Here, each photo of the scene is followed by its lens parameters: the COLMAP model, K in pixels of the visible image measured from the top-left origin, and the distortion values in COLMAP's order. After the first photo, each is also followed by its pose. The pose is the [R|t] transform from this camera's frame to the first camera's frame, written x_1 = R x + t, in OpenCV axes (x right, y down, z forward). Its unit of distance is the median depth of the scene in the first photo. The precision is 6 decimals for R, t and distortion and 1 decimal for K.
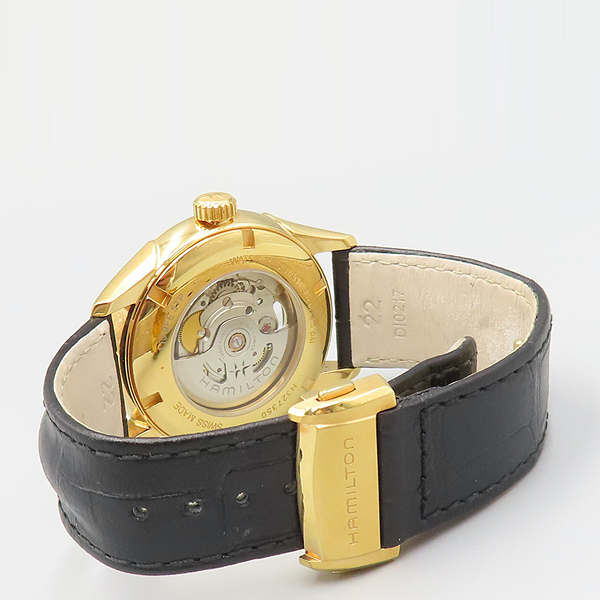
lens RADIAL K [[298.7, 0, 300.0], [0, 298.7, 300.0], [0, 0, 1]] dist [-0.040500, 0.001644]
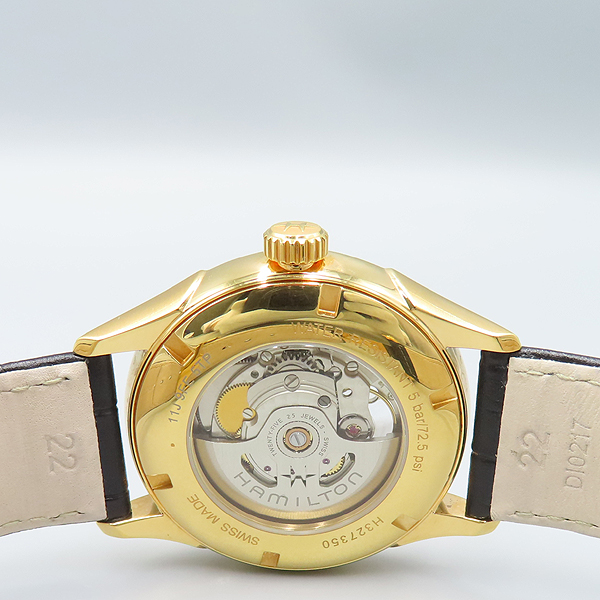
lens RADIAL K [[298.7, 0, 300.0], [0, 298.7, 300.0], [0, 0, 1]] dist [-0.040500, 0.001644]
pose [[0.870080, 0.184633, -0.457024, 0.044224], [-0.280599, 0.947826, -0.151291, -0.060870], [0.405246, 0.259876, 0.876493, 0.292227]]
